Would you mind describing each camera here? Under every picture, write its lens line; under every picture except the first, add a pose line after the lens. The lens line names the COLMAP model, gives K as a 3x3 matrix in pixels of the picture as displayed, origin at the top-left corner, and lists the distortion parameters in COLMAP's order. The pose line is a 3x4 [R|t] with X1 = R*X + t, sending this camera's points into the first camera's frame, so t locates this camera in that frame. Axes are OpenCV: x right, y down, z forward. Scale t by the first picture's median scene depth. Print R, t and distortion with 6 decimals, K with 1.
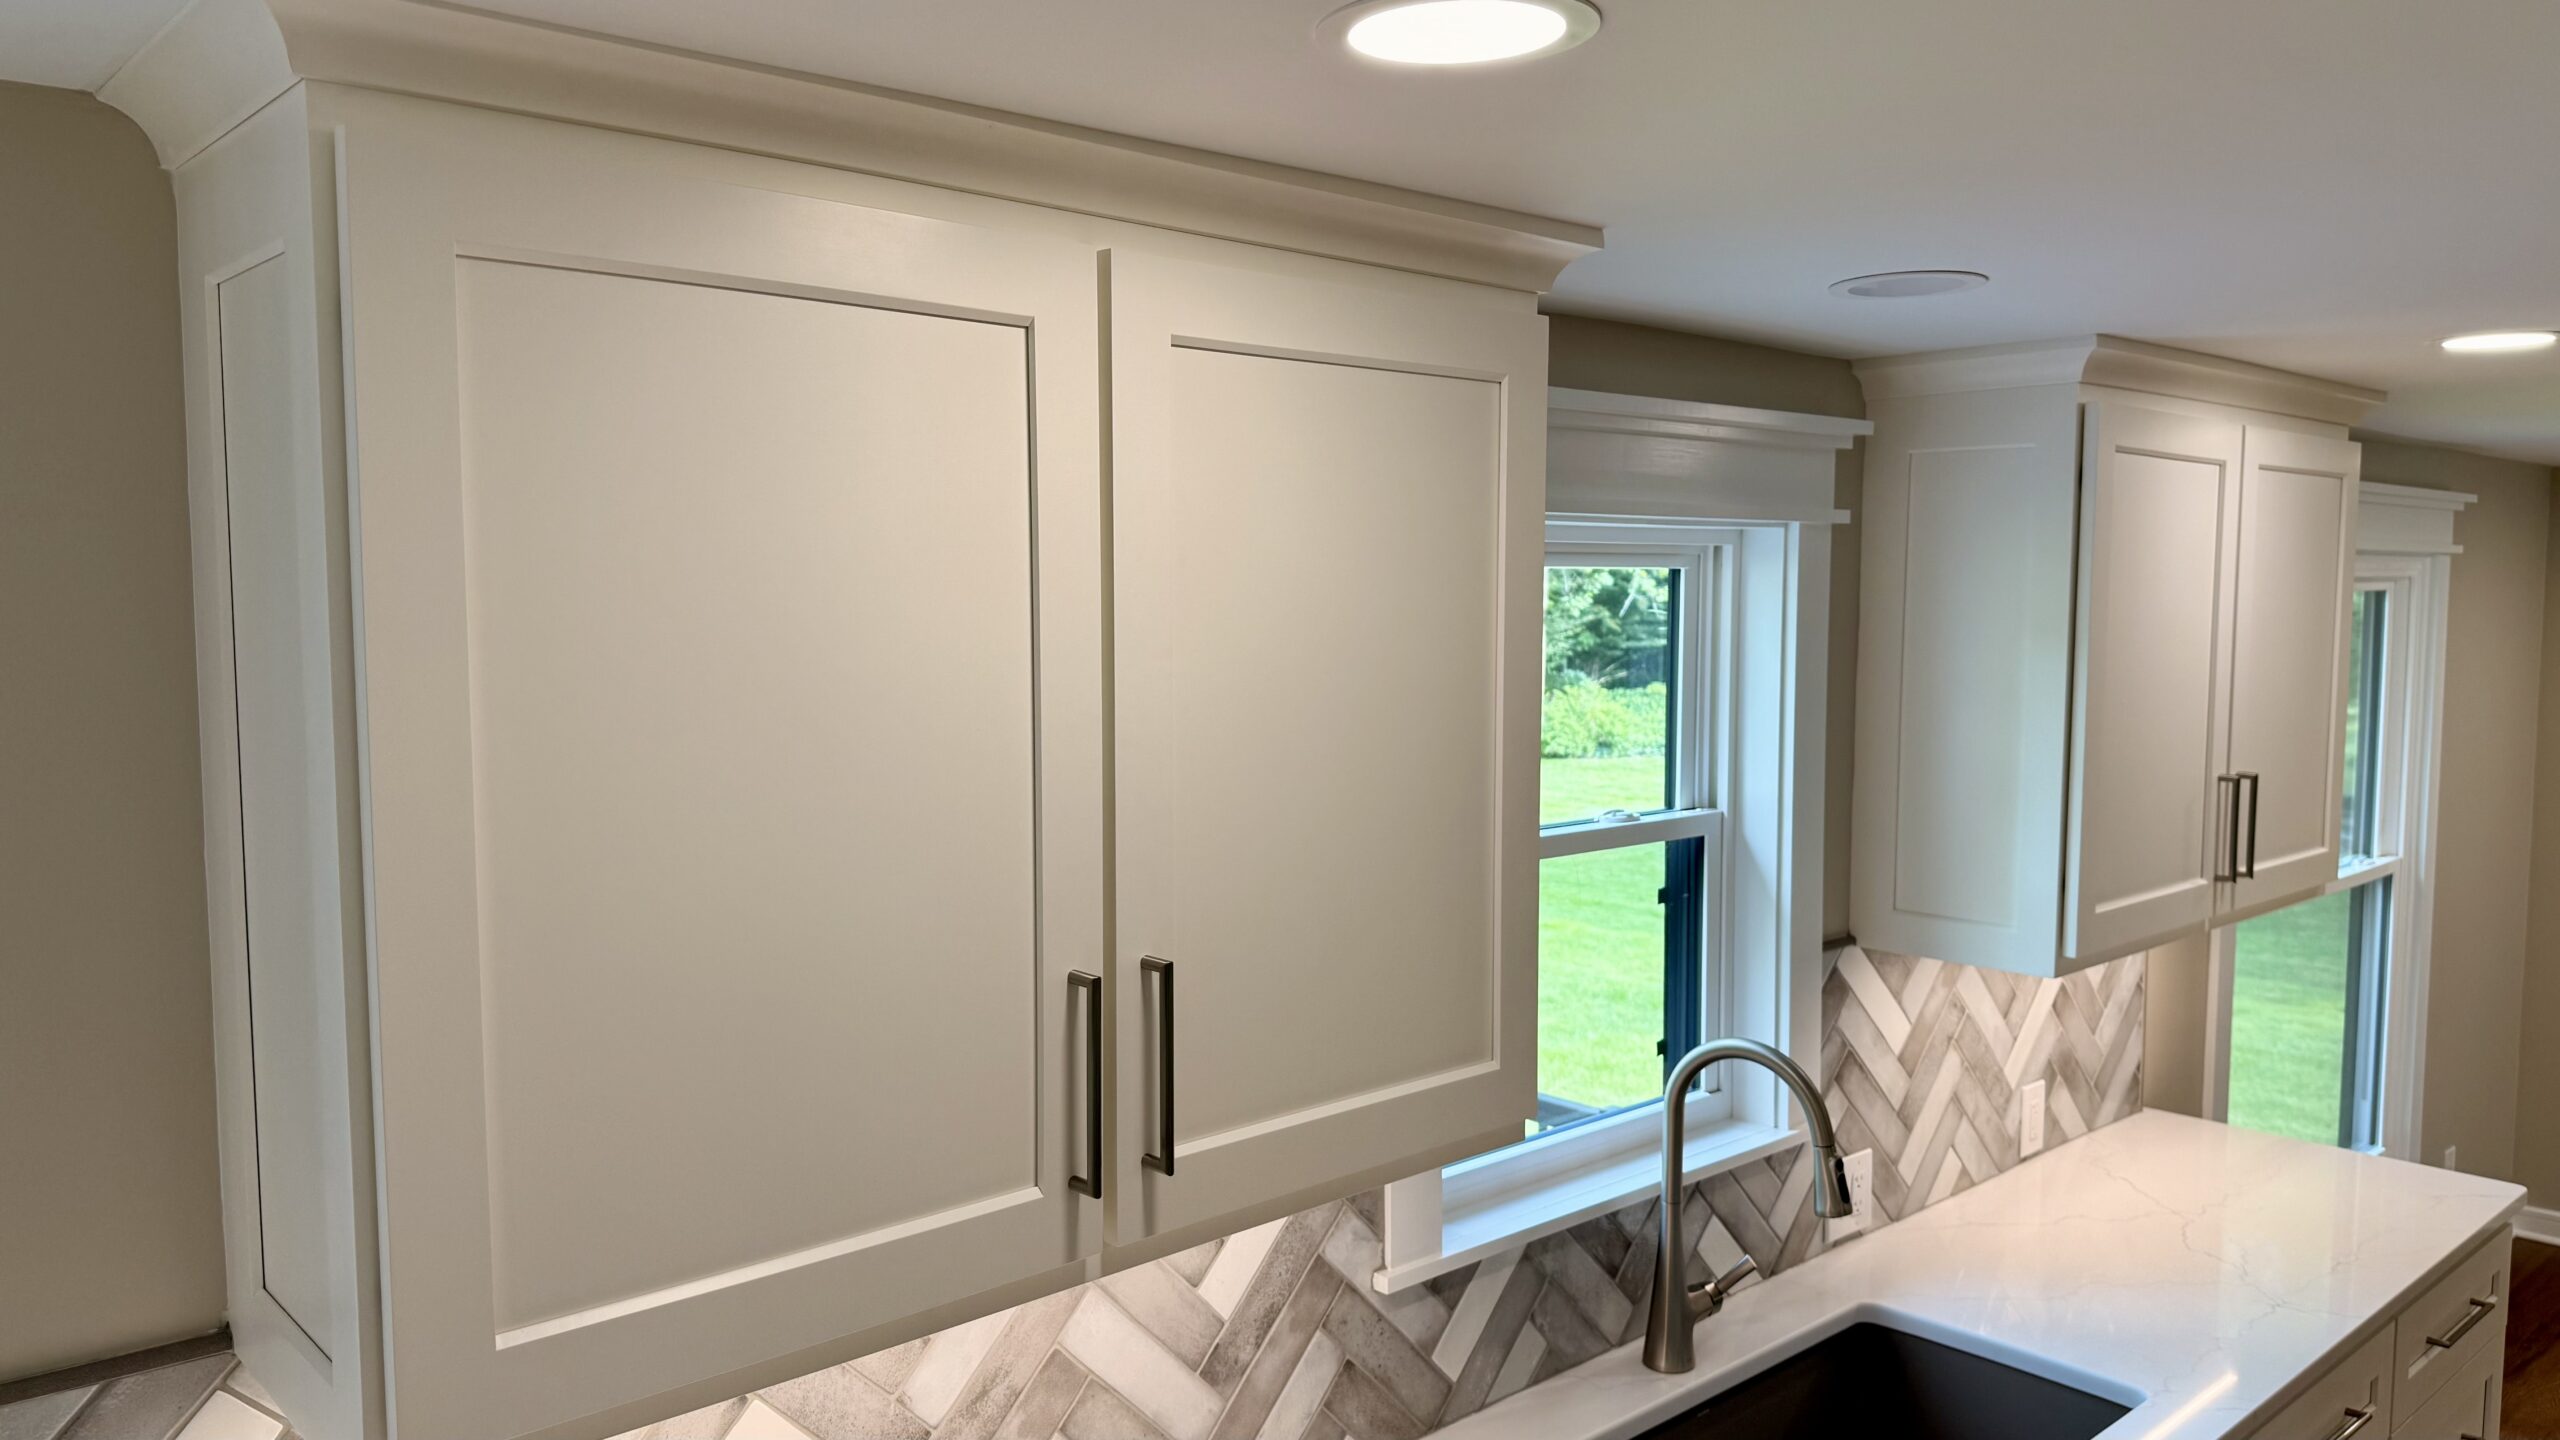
lens RADIAL K [[1802.9, 0, 1289.6], [0, 1802.9, 692.3], [0, 0, 1]] dist [0.082923, -0.112691]
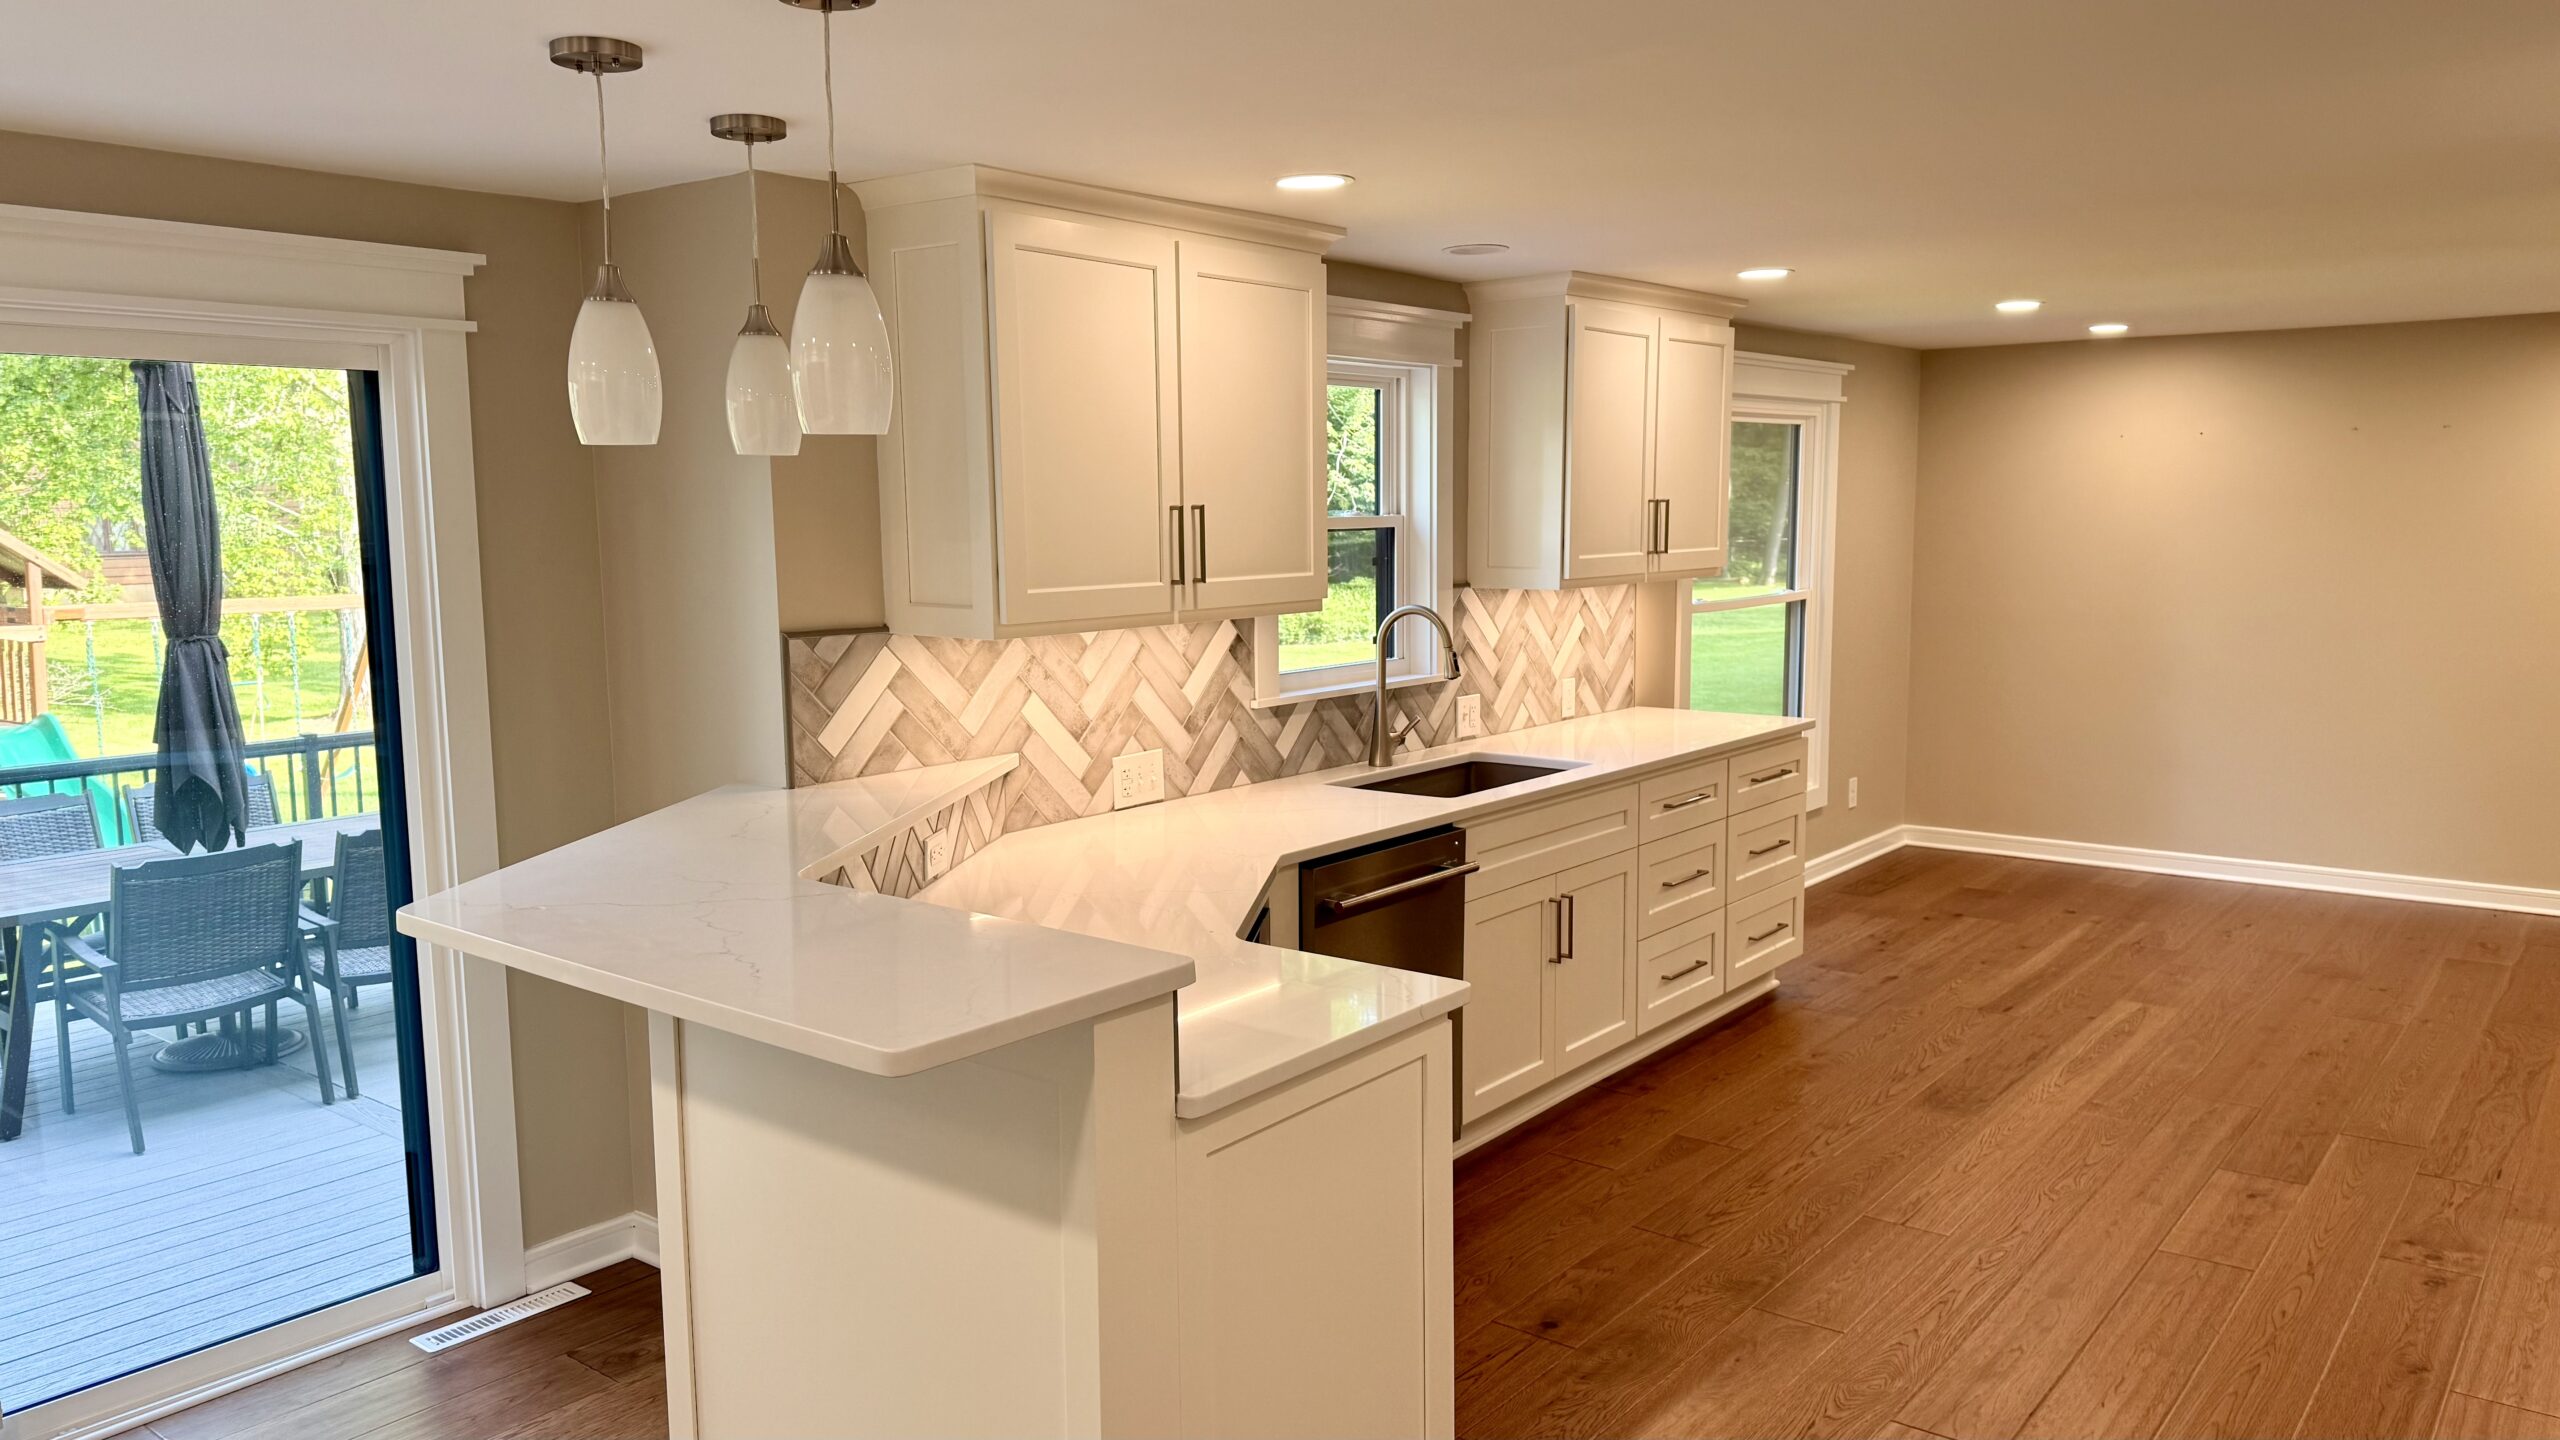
lens RADIAL K [[1802.9, 0, 1280.9], [0, 1802.9, 714.5], [0, 0, 1]] dist [0.082923, -0.112691]
pose [[0.986872, -0.032034, 0.158298, -0.212246], [0.023196, 0.998084, 0.057366, 0.168557], [-0.159833, -0.052940, 0.985724, -0.937389]]
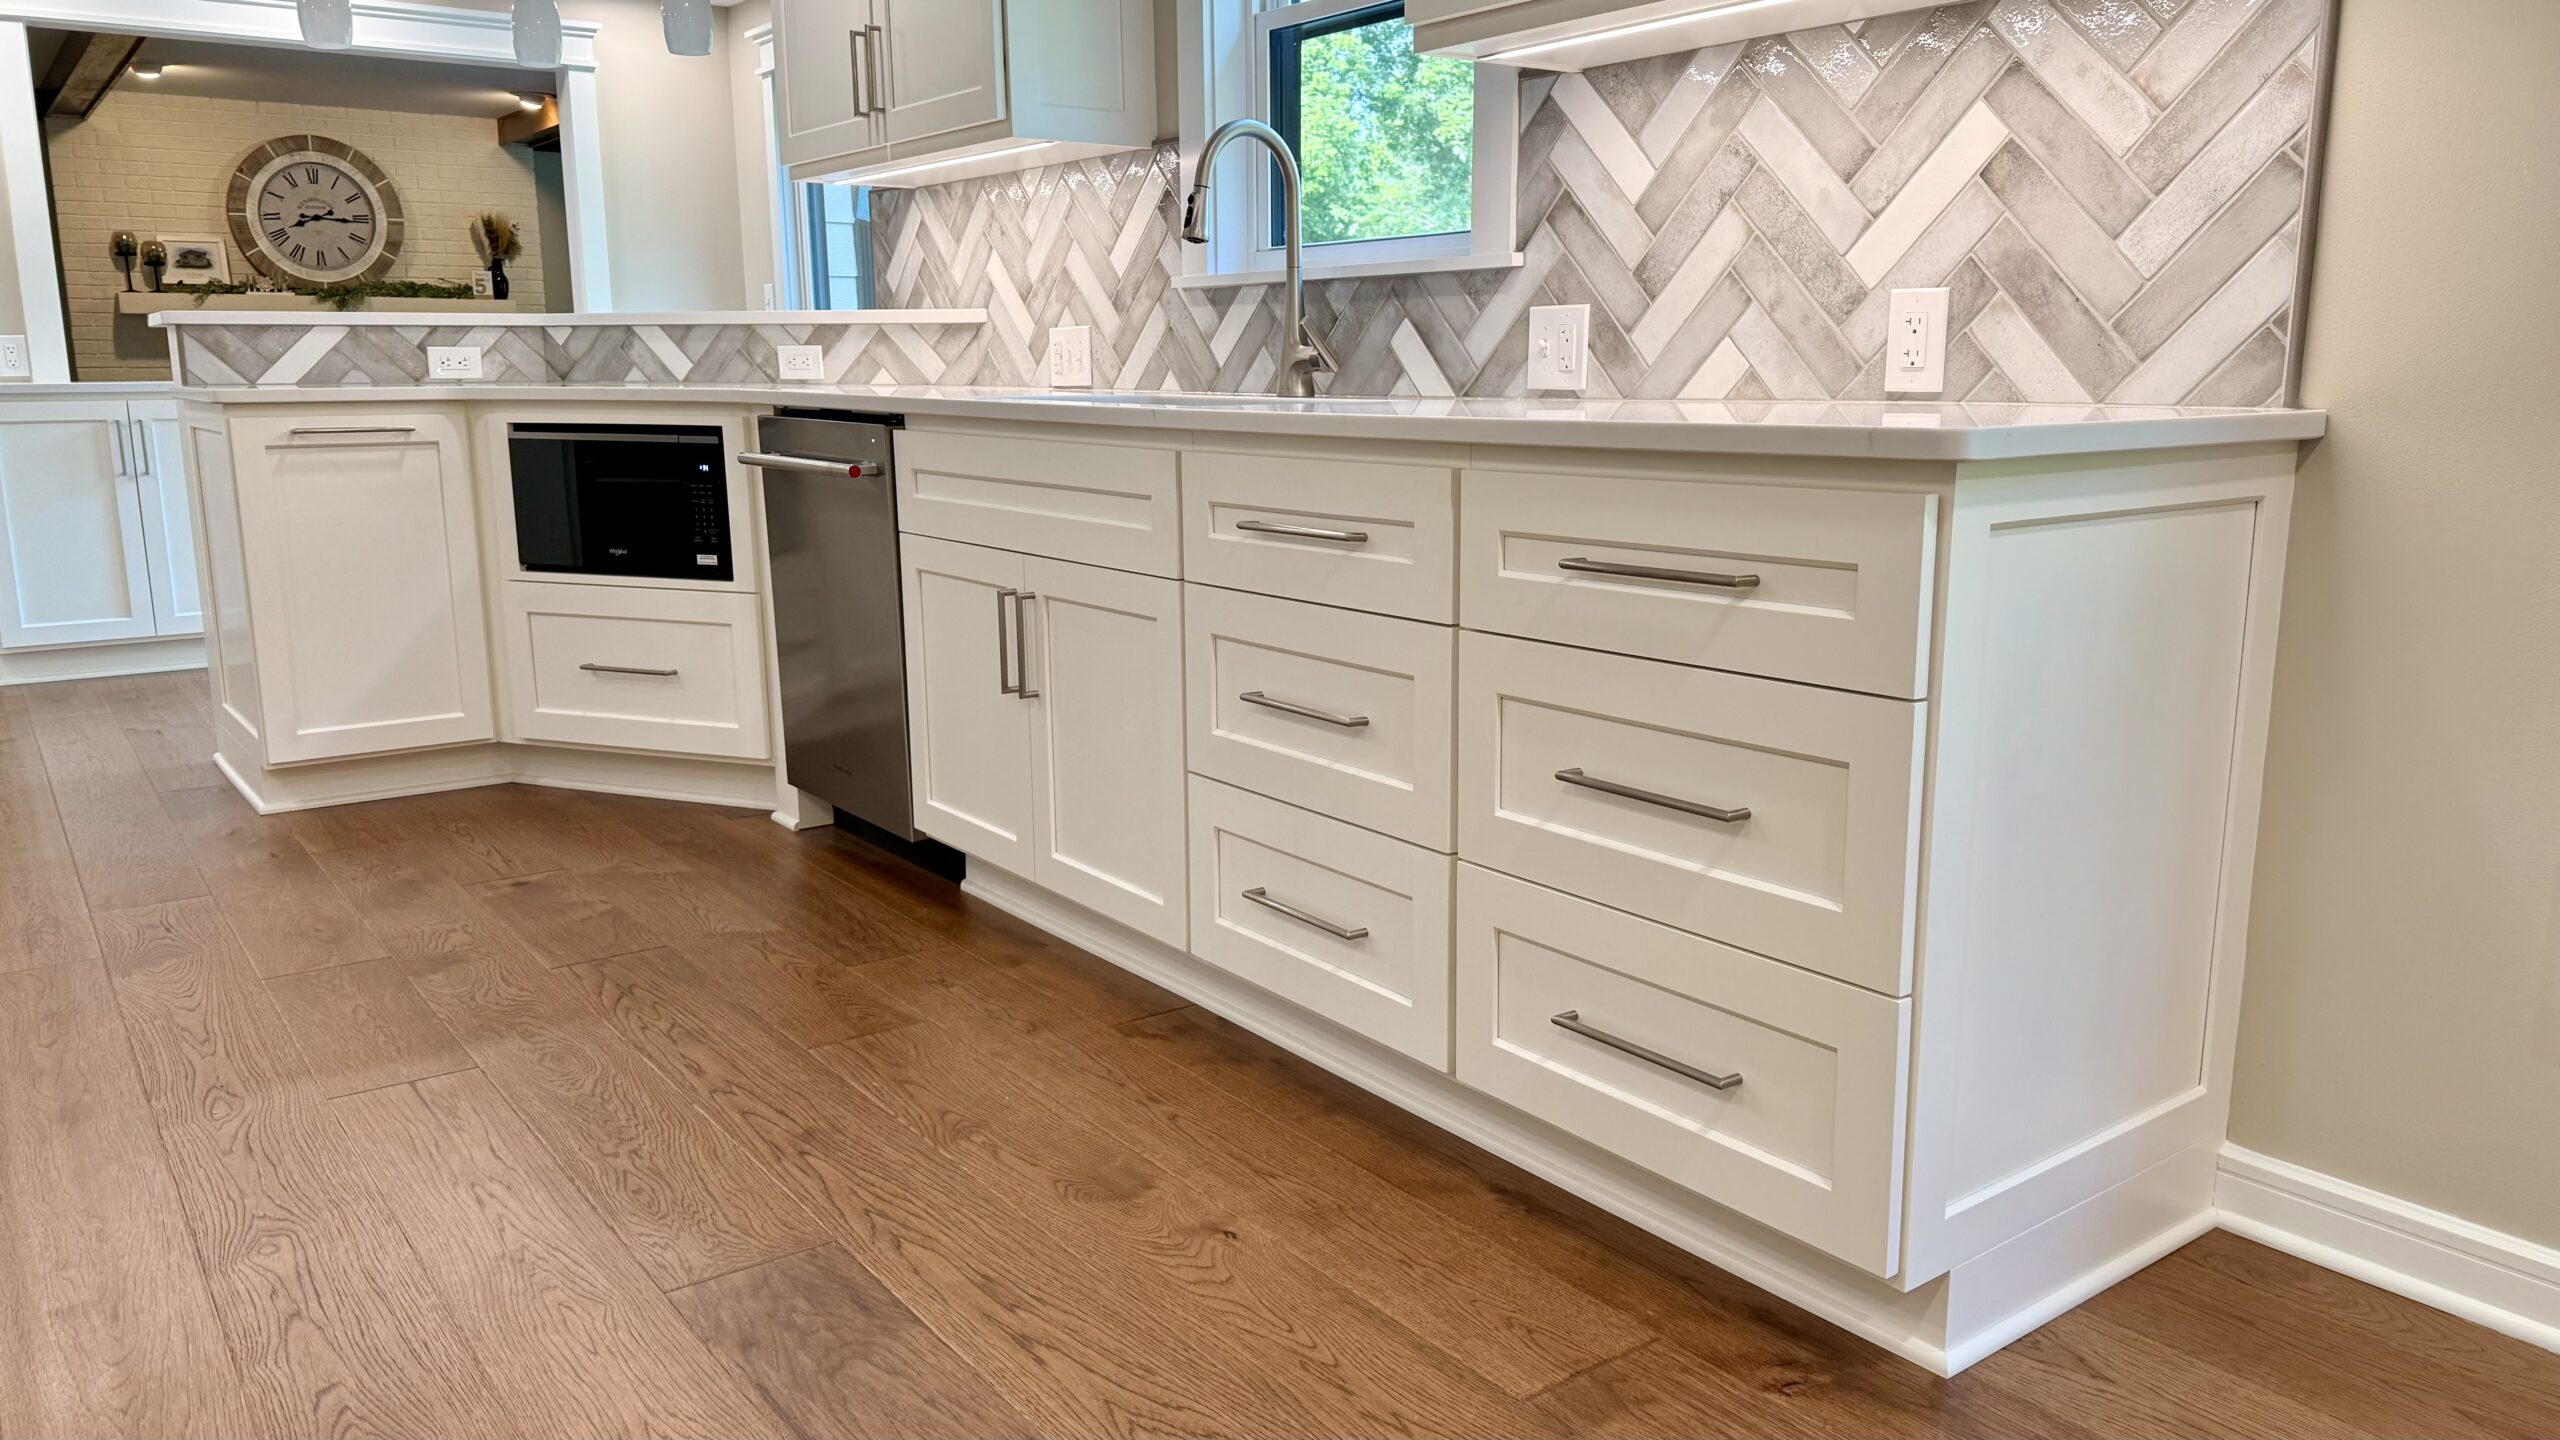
lens RADIAL K [[1802.9, 0, 1271.6], [0, 1802.9, 729.6], [0, 0, 1]] dist [0.082923, -0.112691]
pose [[-0.109098, 0.193958, -0.974925, 1.392699], [-0.058661, 0.977813, 0.201098, 0.308567], [0.992299, 0.079129, -0.095299, 1.016439]]
